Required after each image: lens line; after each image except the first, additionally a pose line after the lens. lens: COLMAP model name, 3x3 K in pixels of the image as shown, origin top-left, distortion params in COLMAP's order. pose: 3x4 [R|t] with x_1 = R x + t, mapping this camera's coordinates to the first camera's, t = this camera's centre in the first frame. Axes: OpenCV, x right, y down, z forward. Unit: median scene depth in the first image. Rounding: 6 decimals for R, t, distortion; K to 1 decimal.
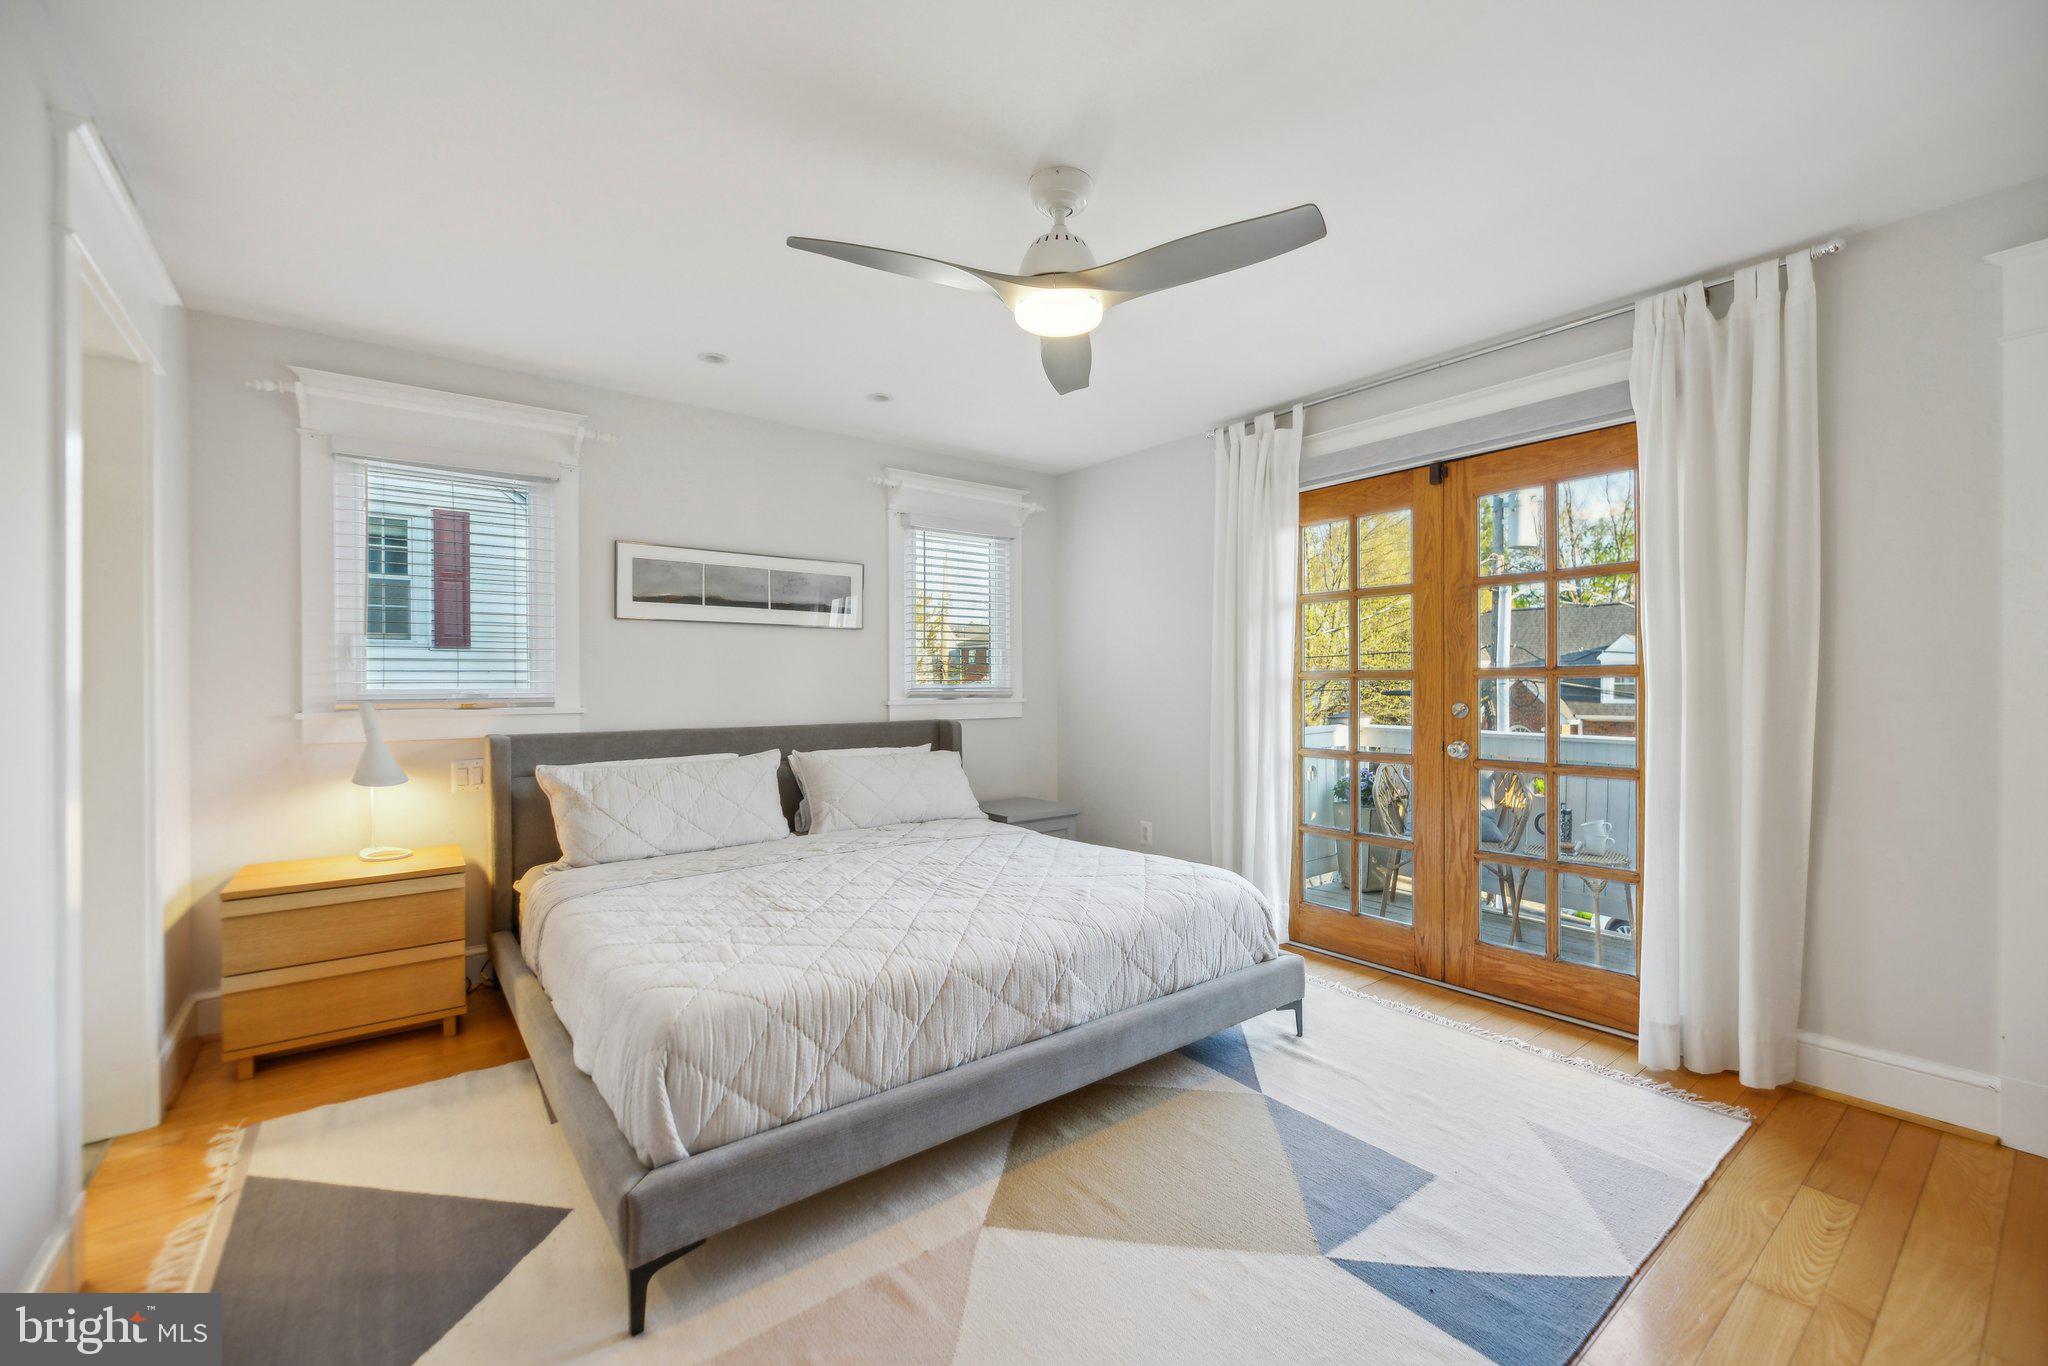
lens RADIAL K [[831.5, 0, 1036.7], [0, 831.5, 680.6], [0, 0, 1]] dist [0.000353, 0.000275]
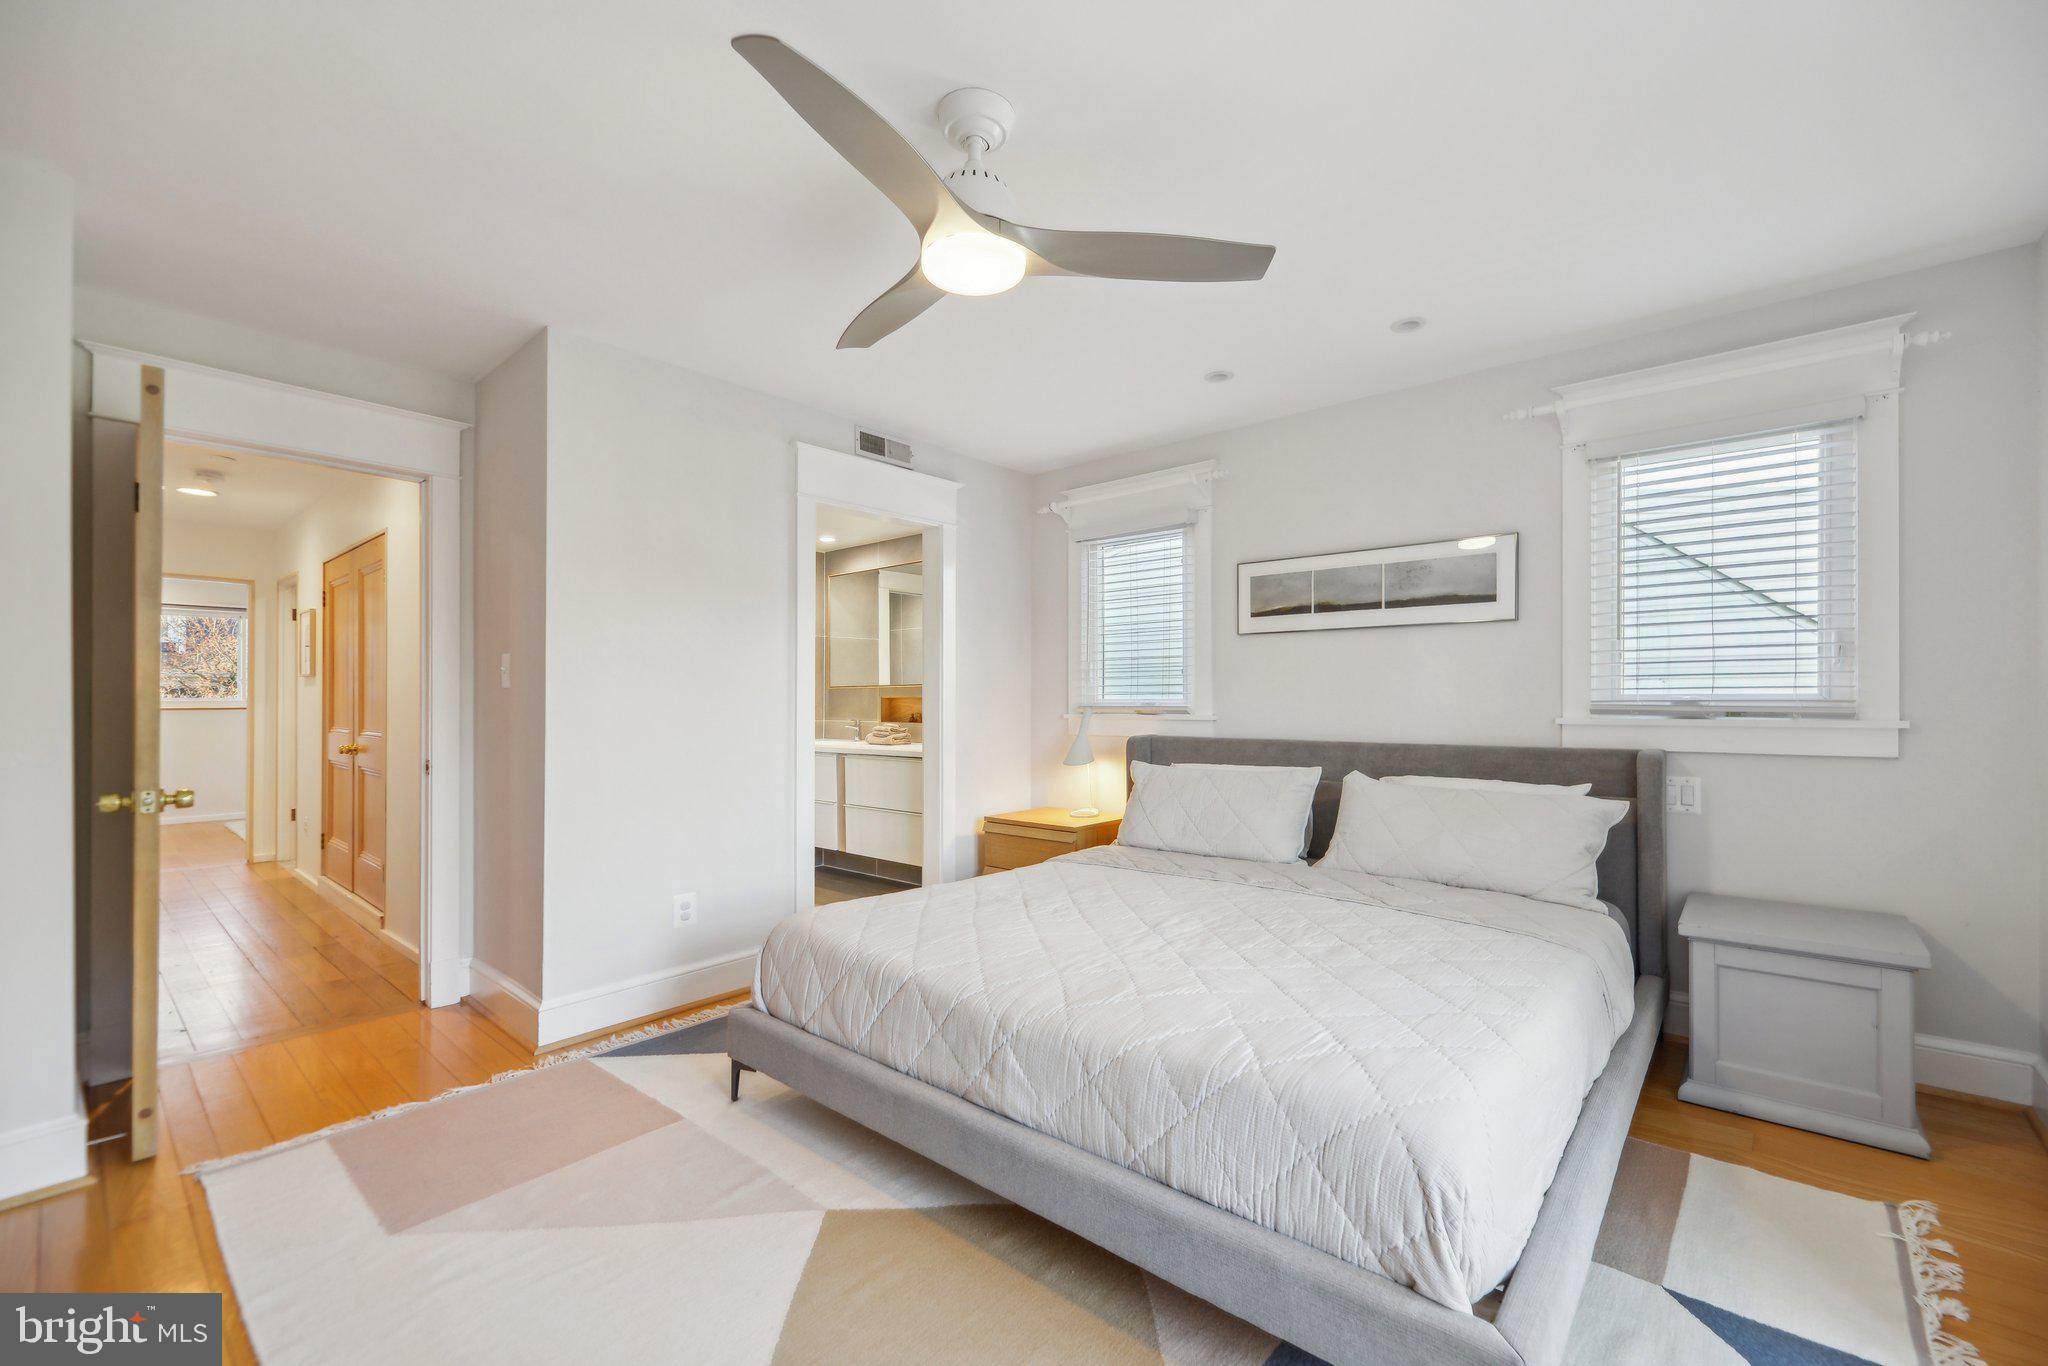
lens RADIAL K [[831.5, 0, 1036.7], [0, 831.5, 680.6], [0, 0, 1]] dist [0.000353, 0.000275]
pose [[0.210344, -0.015207, -0.977509, 0.601554], [0.006721, 0.999878, -0.014109, -0.000912], [0.977604, -0.003602, 0.210420, 0.604102]]
